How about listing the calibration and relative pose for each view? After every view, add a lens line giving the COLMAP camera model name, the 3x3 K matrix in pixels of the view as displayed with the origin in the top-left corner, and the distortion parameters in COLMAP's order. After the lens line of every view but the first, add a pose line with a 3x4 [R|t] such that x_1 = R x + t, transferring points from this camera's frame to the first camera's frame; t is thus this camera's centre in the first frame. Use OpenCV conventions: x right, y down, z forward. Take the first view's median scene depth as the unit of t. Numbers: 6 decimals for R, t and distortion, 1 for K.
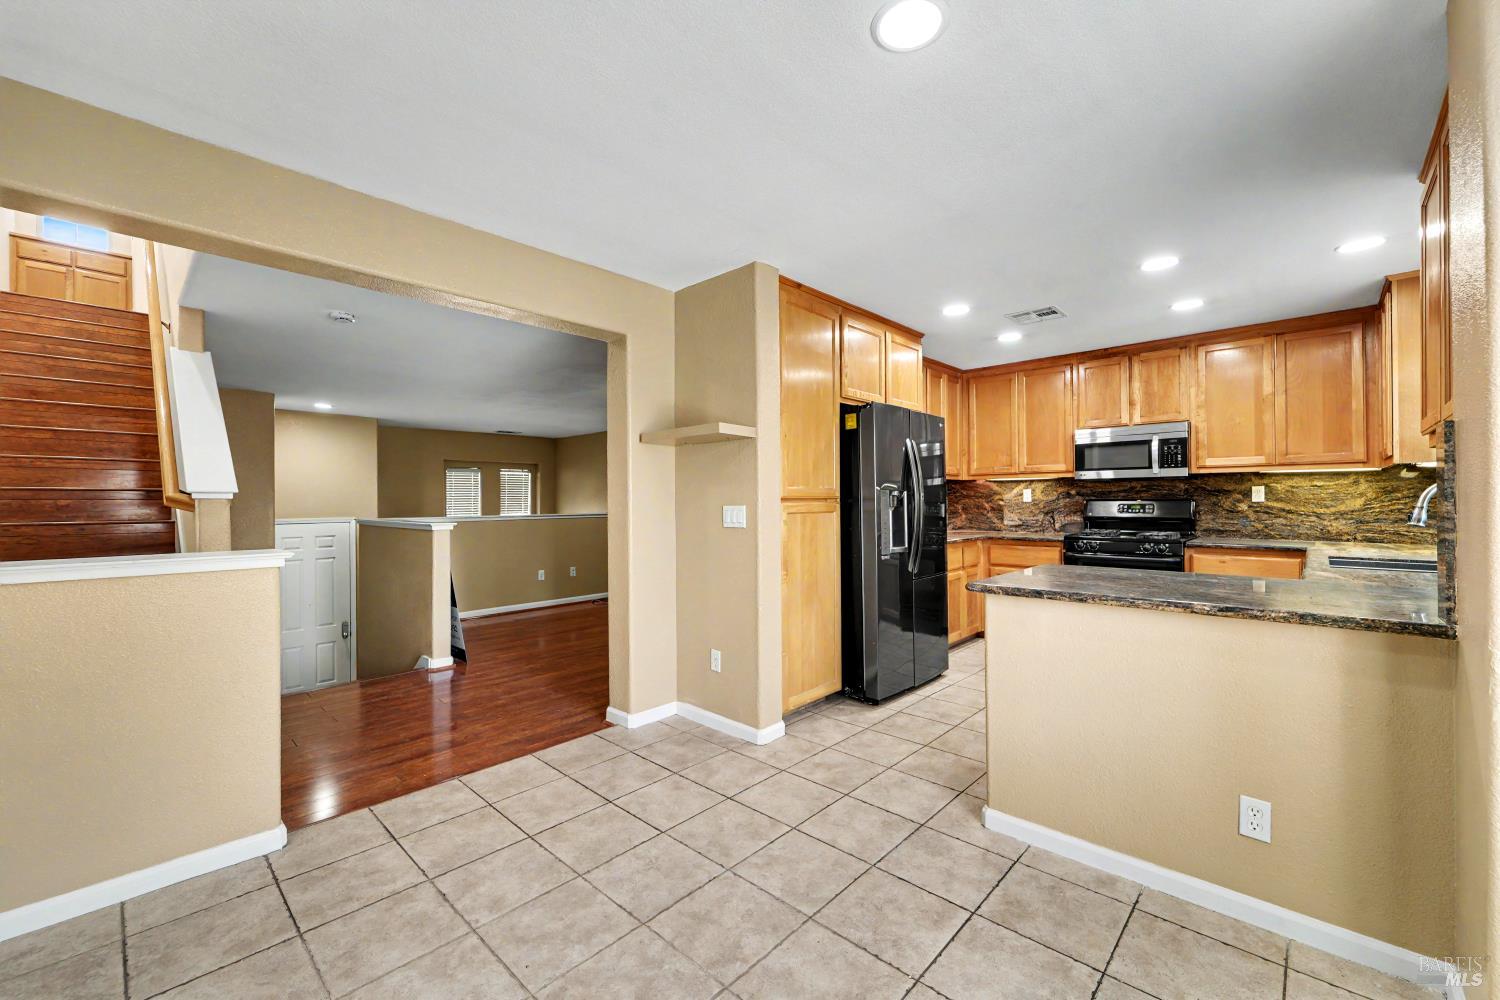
lens RADIAL K [[606.2, 0, 760.5], [0, 606.2, 501.1], [0, 0, 1]] dist [-0.000979, -0.000614]
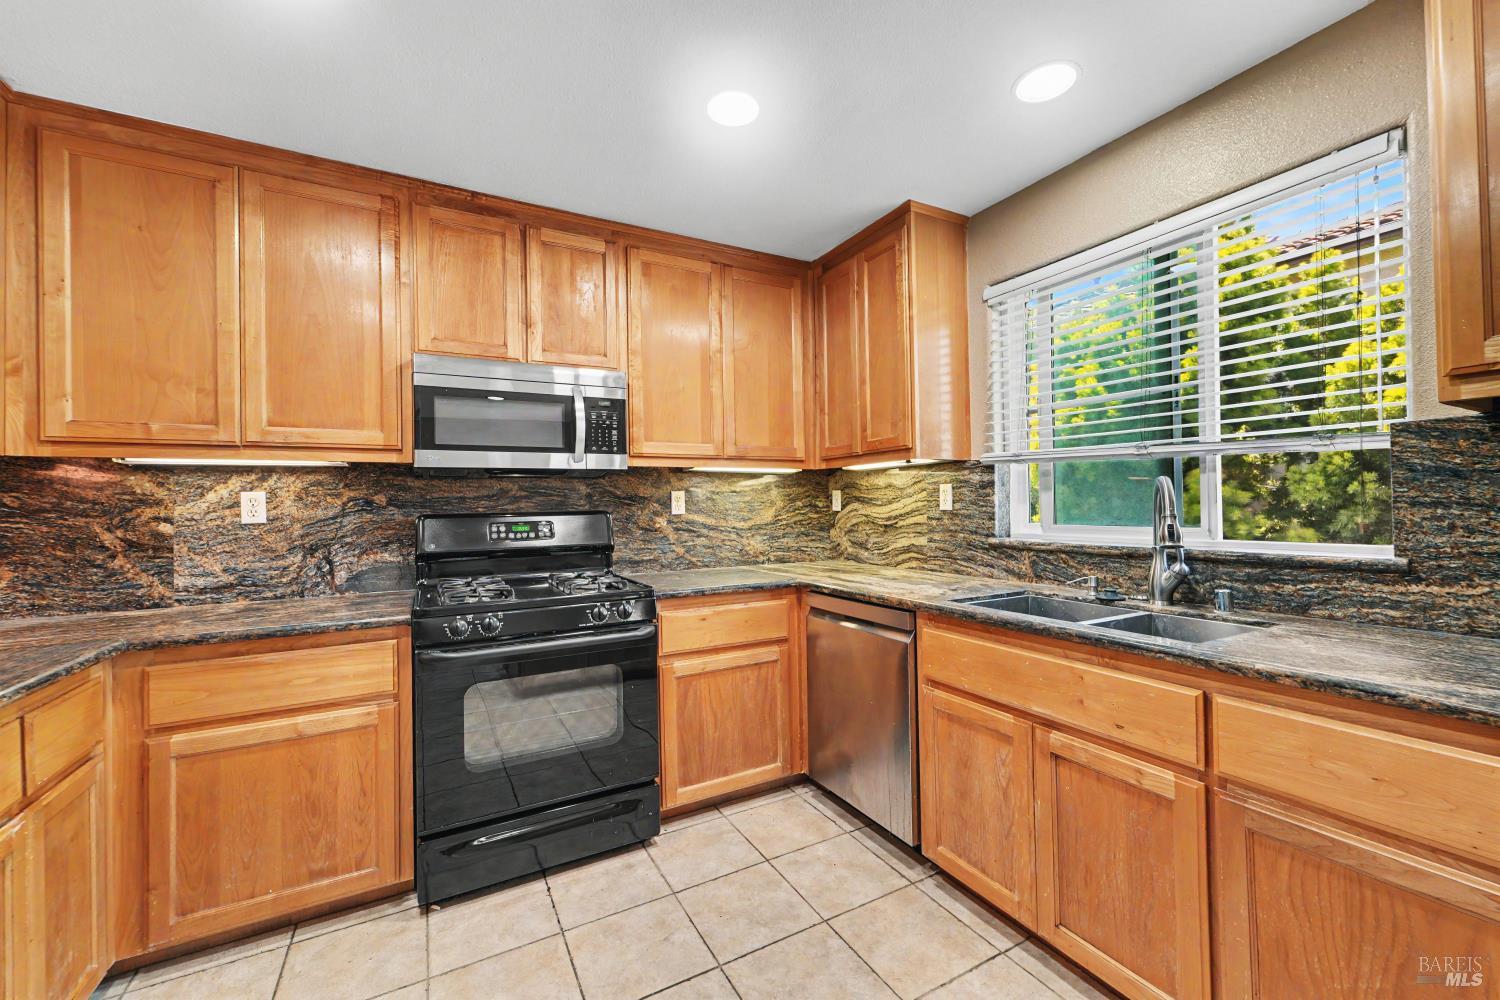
lens RADIAL K [[602.0, 0, 755.0], [0, 602.0, 498.5], [0, 0, 1]] dist [0.004965, -0.002346]
pose [[0.321299, 0.012806, 0.946891, 0.224862], [0.017256, 0.999663, -0.019376, -0.002304], [-0.946821, 0.022565, 0.320970, 0.727802]]
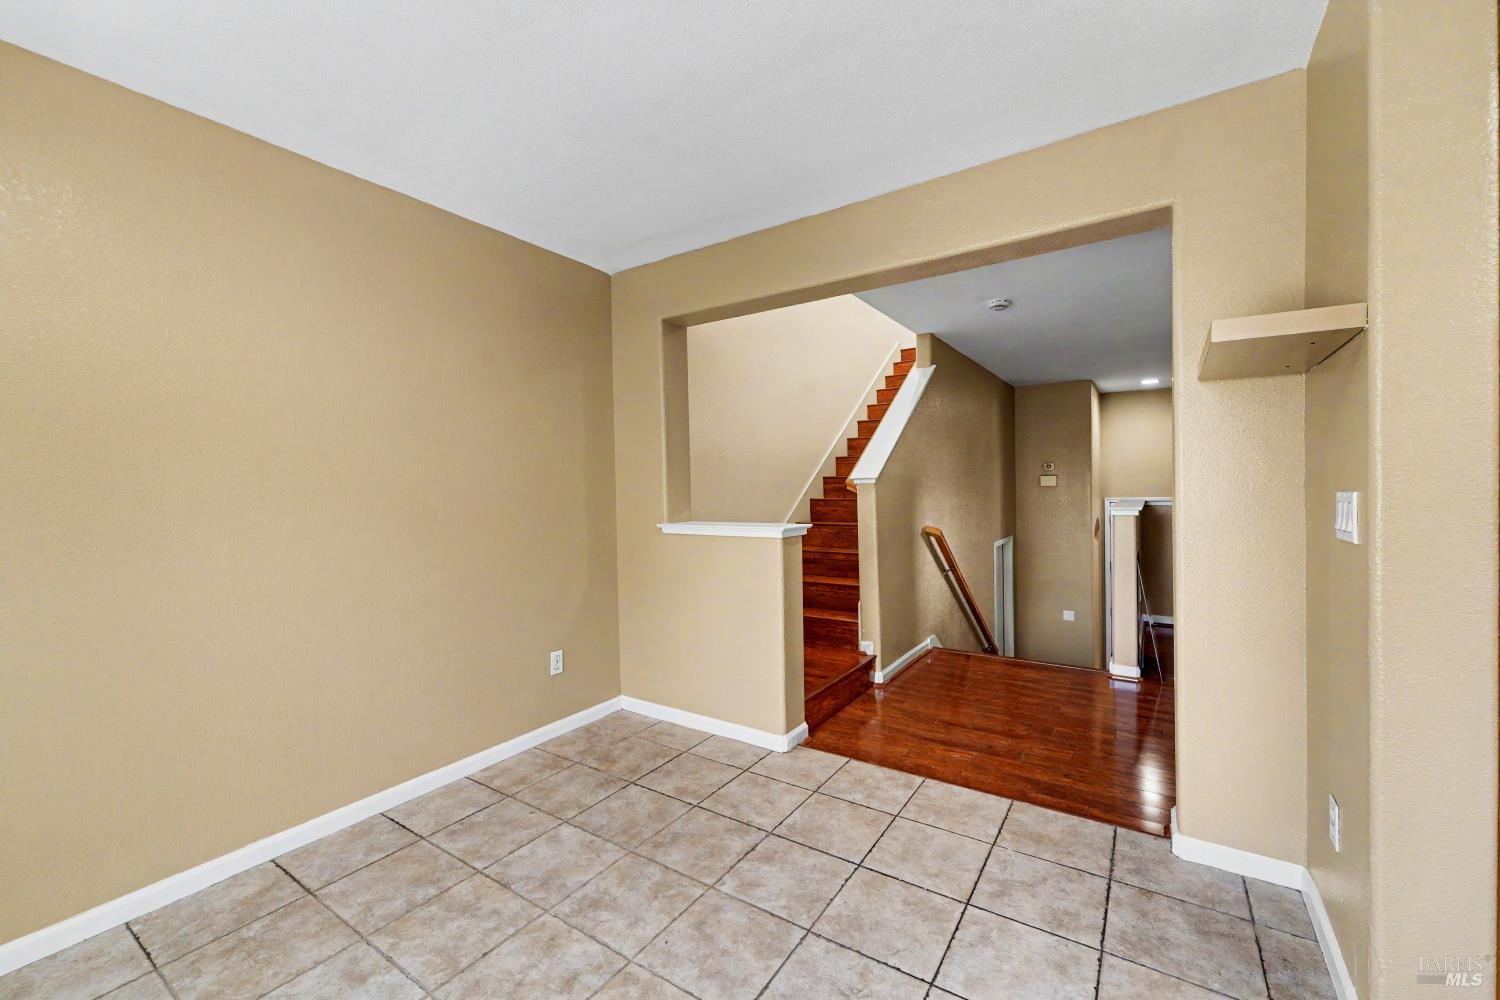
lens RADIAL K [[602.0, 0, 755.0], [0, 602.0, 498.5], [0, 0, 1]] dist [0.004965, -0.002346]
pose [[0.154665, 0.019769, -0.987769, 0.239938], [0.015589, 0.999626, 0.022447, -0.003670], [0.987844, -0.018870, 0.154299, 0.376543]]
